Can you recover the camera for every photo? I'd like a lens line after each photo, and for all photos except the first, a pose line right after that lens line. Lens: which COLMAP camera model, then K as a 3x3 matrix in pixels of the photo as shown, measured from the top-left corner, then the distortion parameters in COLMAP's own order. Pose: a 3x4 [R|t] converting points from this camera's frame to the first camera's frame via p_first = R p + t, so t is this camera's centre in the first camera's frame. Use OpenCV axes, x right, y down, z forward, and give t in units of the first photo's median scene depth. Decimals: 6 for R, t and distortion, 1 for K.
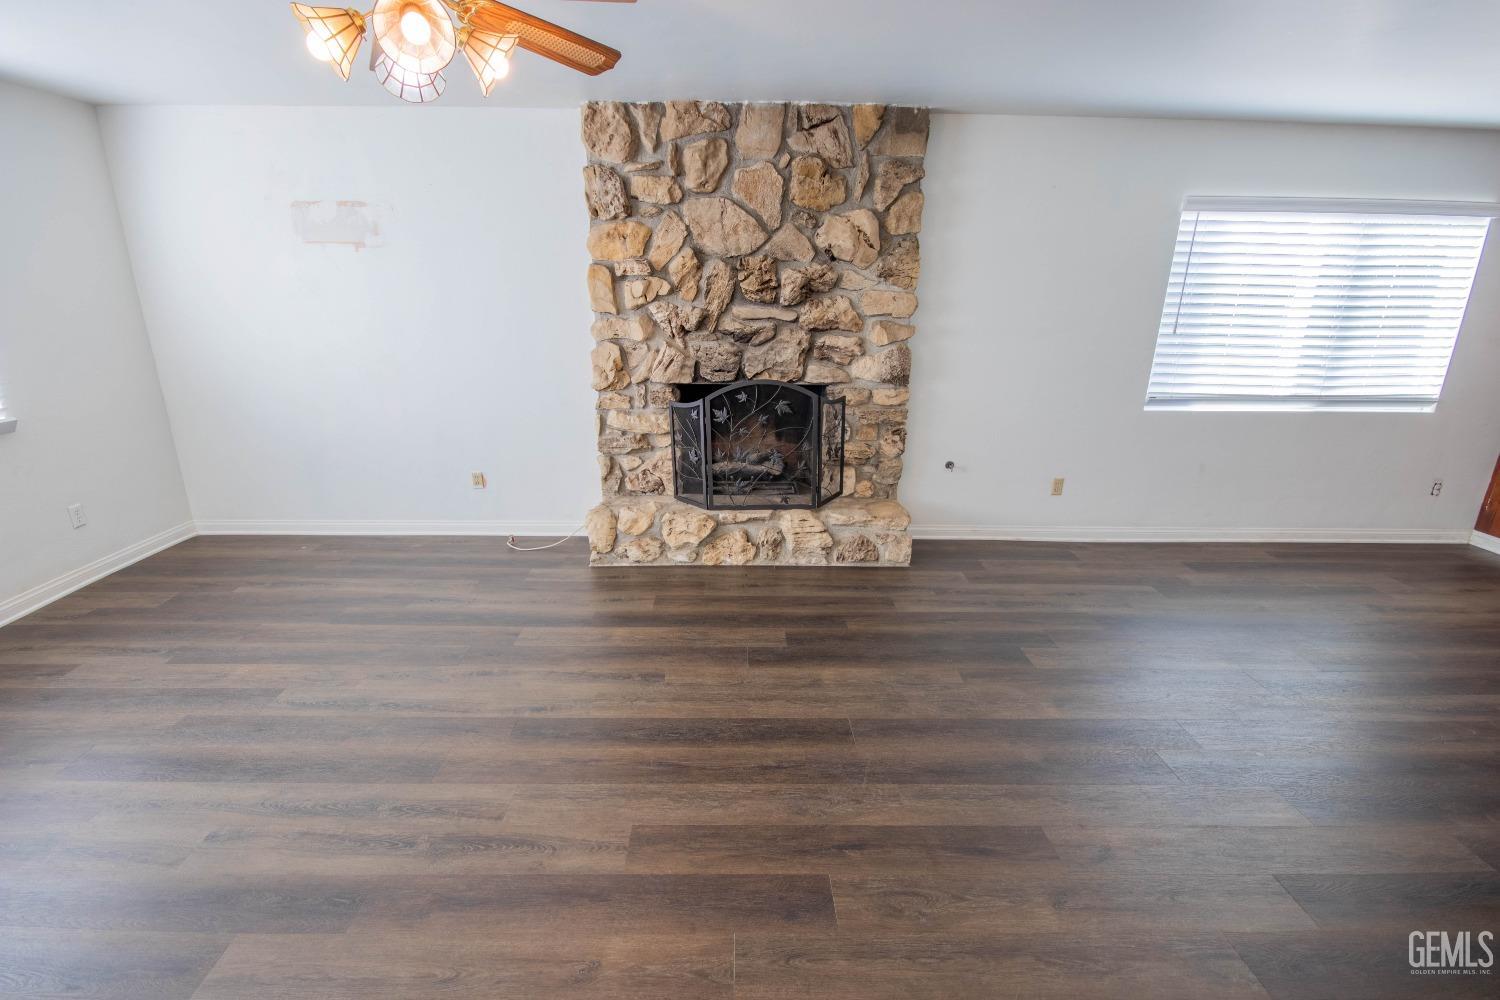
lens RADIAL K [[693.2, 0, 748.4], [0, 693.2, 507.4], [0, 0, 1]] dist [0.003713, 0.000289]
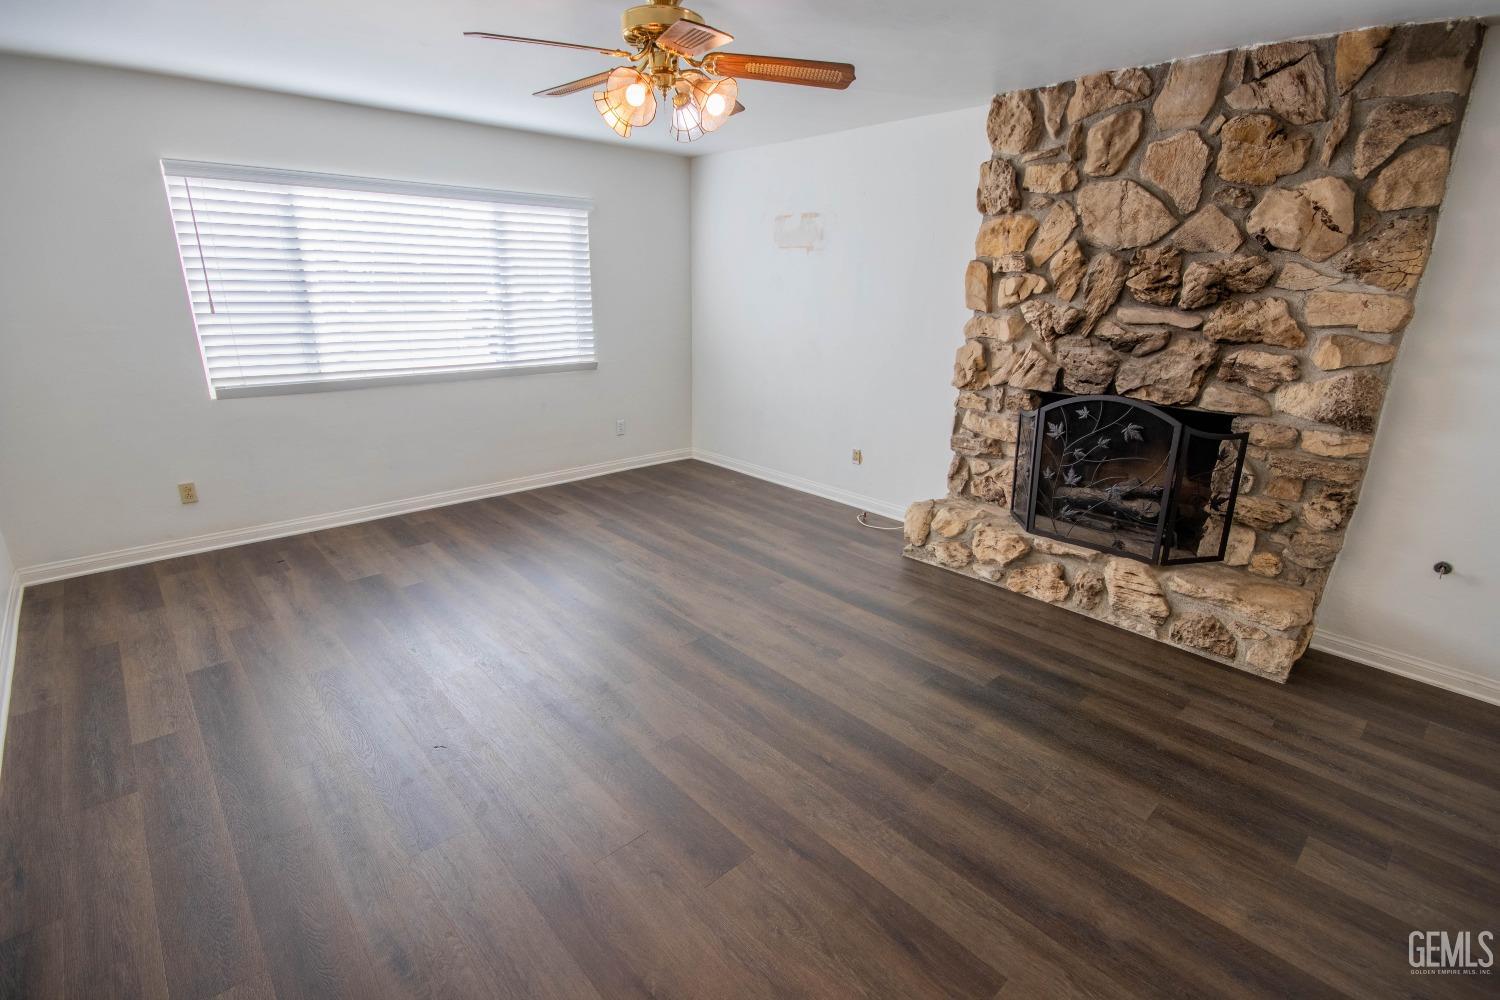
lens RADIAL K [[698.0, 0, 734.2], [0, 698.0, 513.8], [0, 0, 1]] dist [0.007991, -0.008357]
pose [[0.661779, 0.239864, -0.710292, 0.341892], [-0.232650, 0.966367, 0.109580, -0.031372], [0.712687, 0.092732, 0.695326, 0.094445]]
